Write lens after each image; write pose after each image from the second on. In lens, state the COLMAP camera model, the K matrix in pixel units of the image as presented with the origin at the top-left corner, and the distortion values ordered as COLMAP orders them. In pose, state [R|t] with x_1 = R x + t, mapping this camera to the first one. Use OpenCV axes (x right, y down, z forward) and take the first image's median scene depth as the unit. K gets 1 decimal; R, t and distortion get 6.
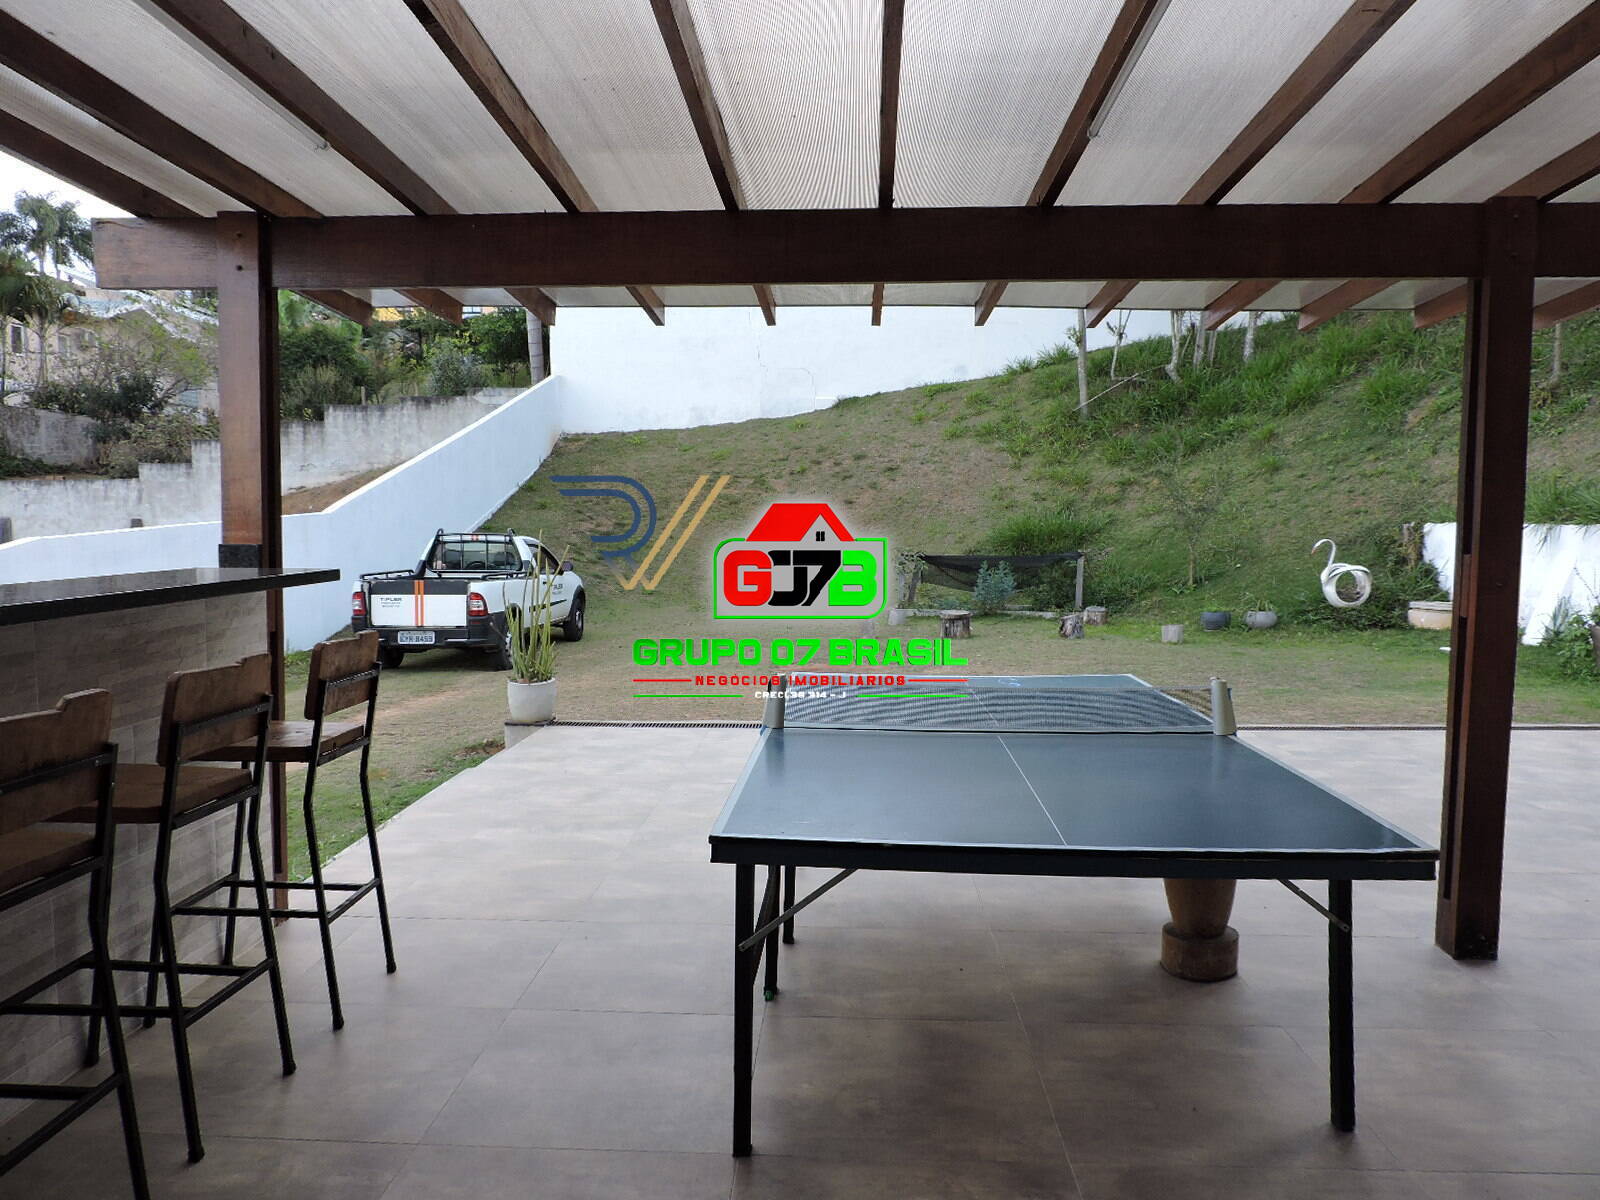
lens RADIAL K [[1141.1, 0, 800.0], [0, 1141.1, 600.0], [0, 0, 1]] dist [-0.015305, 0.000509]
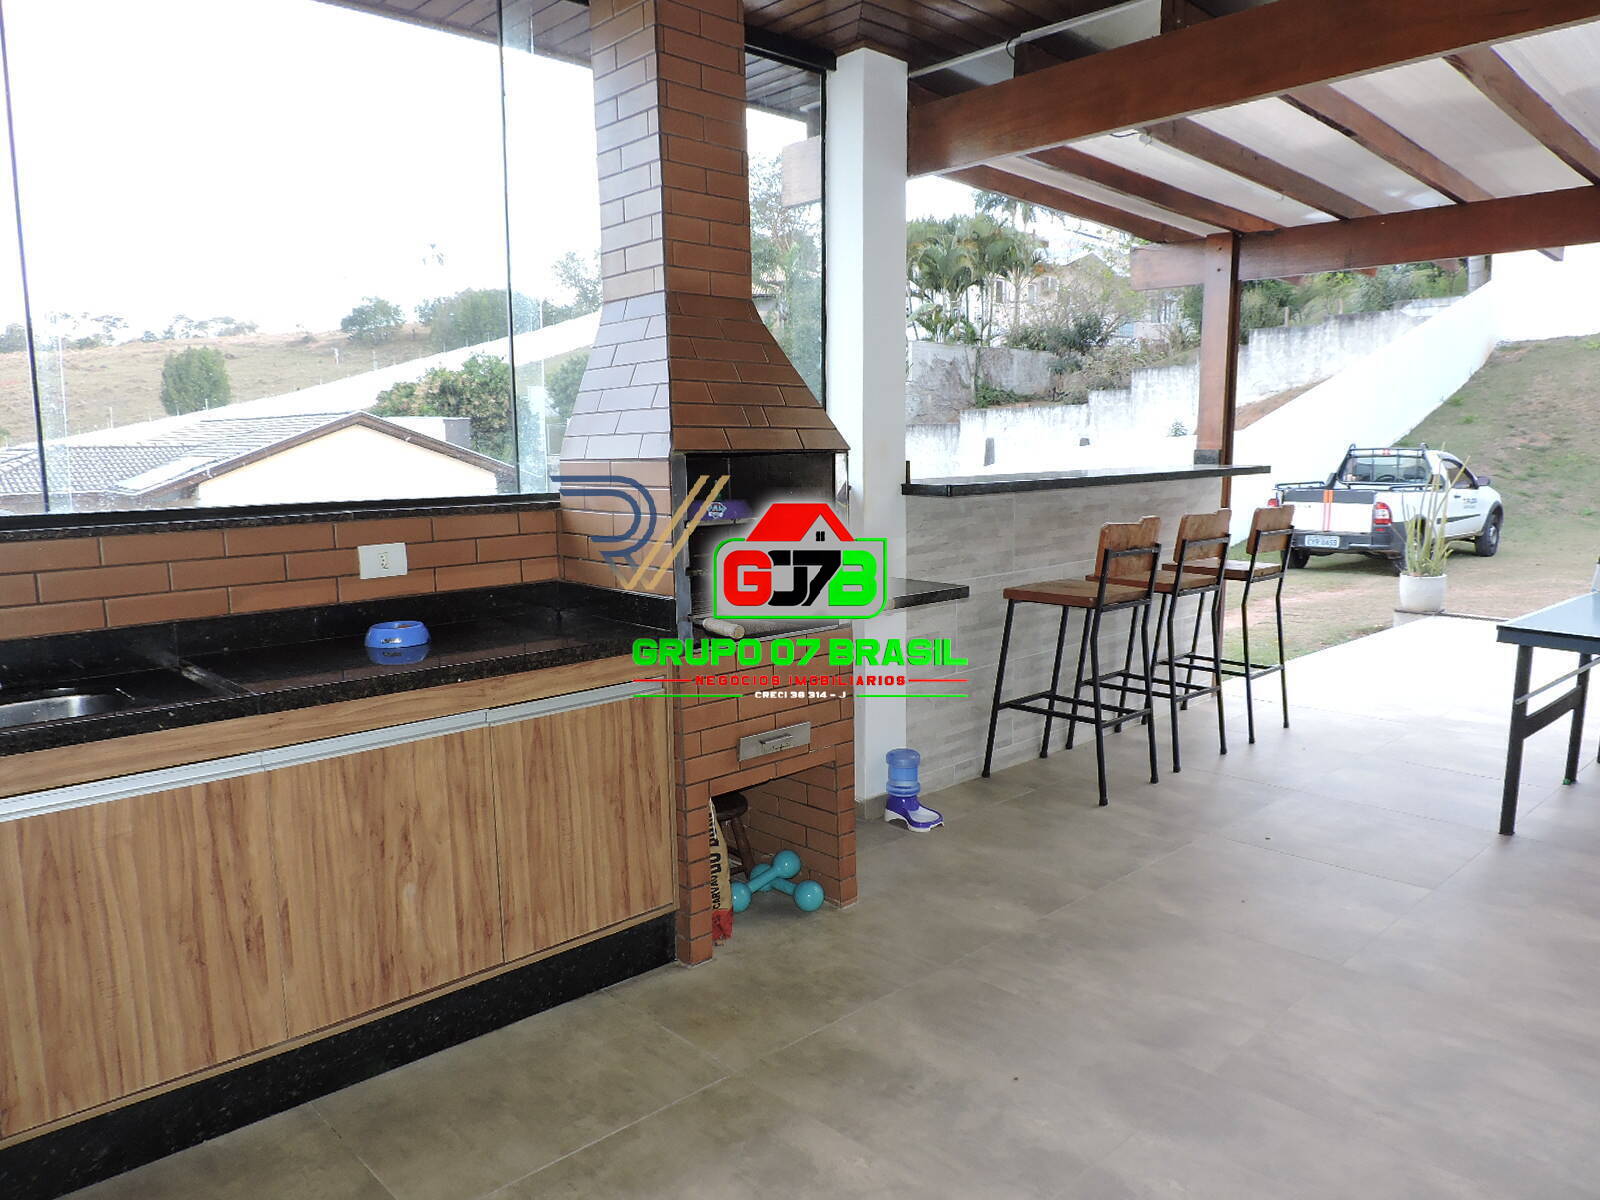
lens RADIAL K [[1141.1, 0, 800.0], [0, 1141.1, 600.0], [0, 0, 1]] dist [-0.015305, 0.000509]
pose [[0.725658, 0.084725, -0.682819, 0.033659], [-0.036513, 0.995733, 0.084749, 0.008136], [0.687086, -0.036567, 0.725655, -0.094928]]
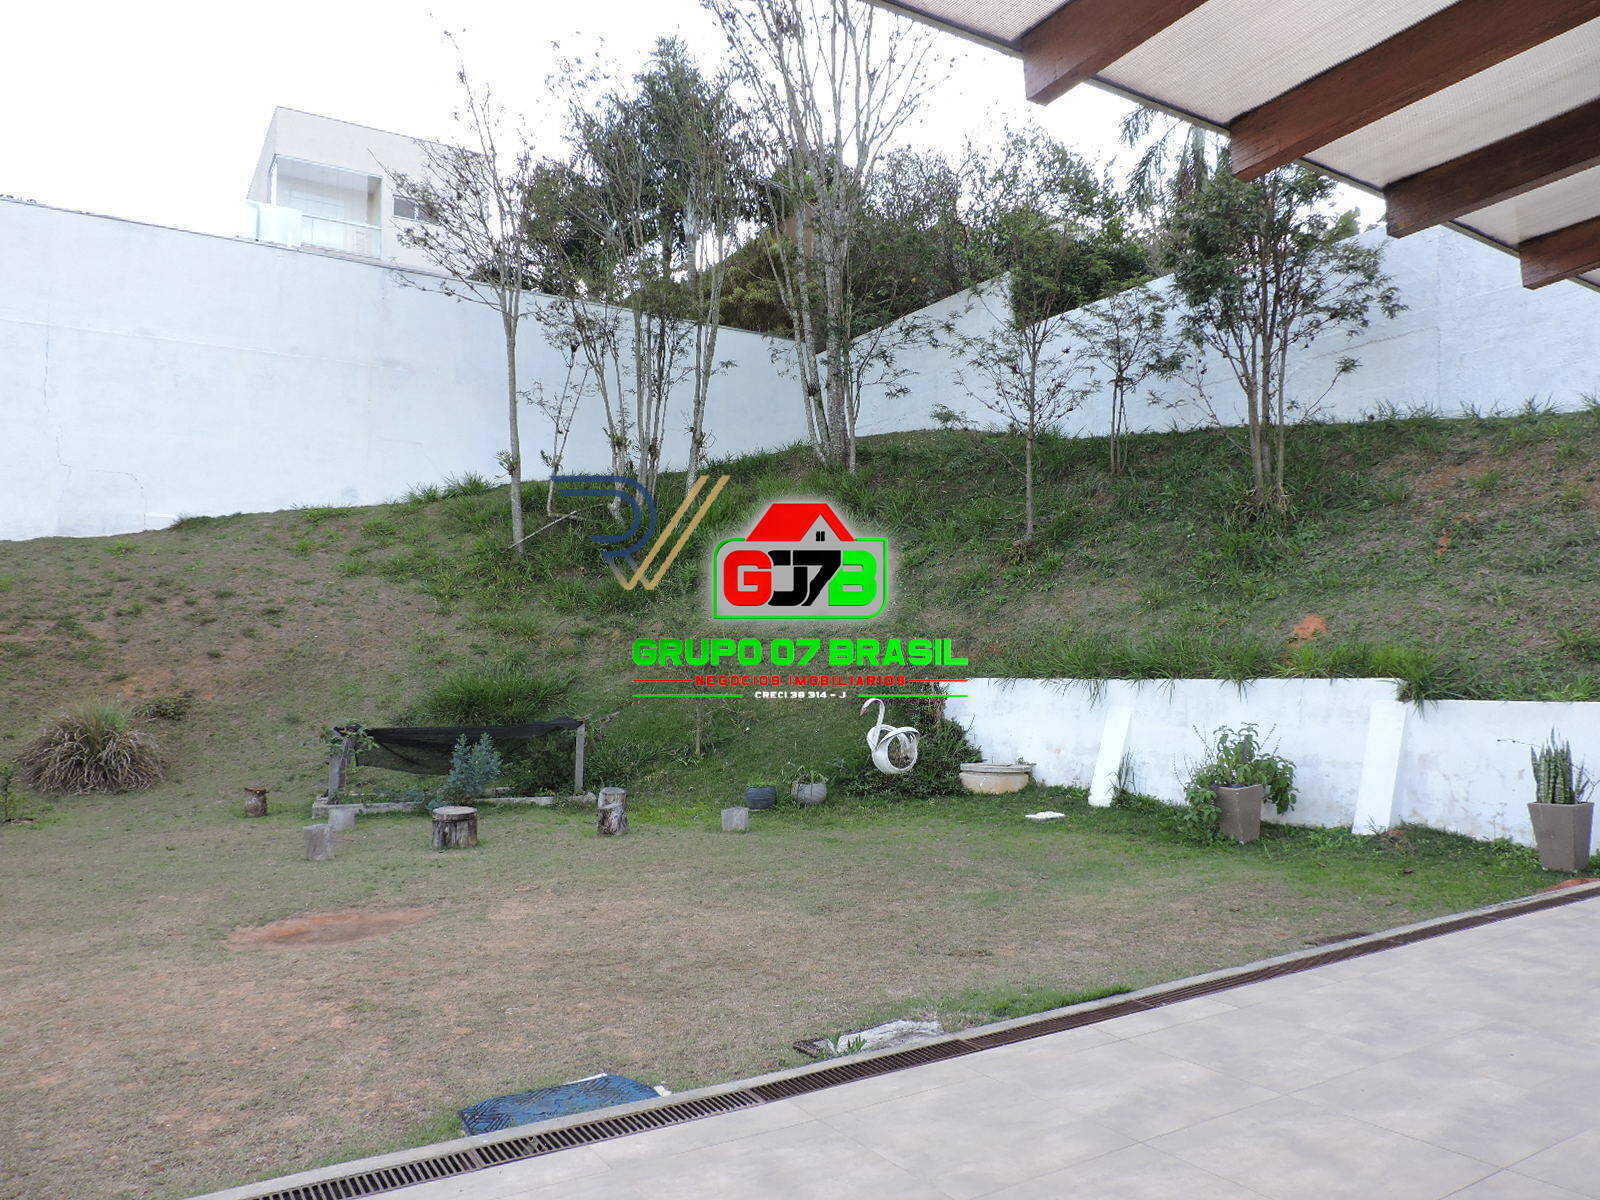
lens RADIAL K [[1141.1, 0, 800.0], [0, 1141.1, 600.0], [0, 0, 1]] dist [-0.015305, 0.000509]
pose [[0.819796, 0.030838, 0.571825, -0.064652], [0.046390, 0.991691, -0.119987, -0.016075], [-0.570774, 0.124891, 0.811553, 0.190163]]
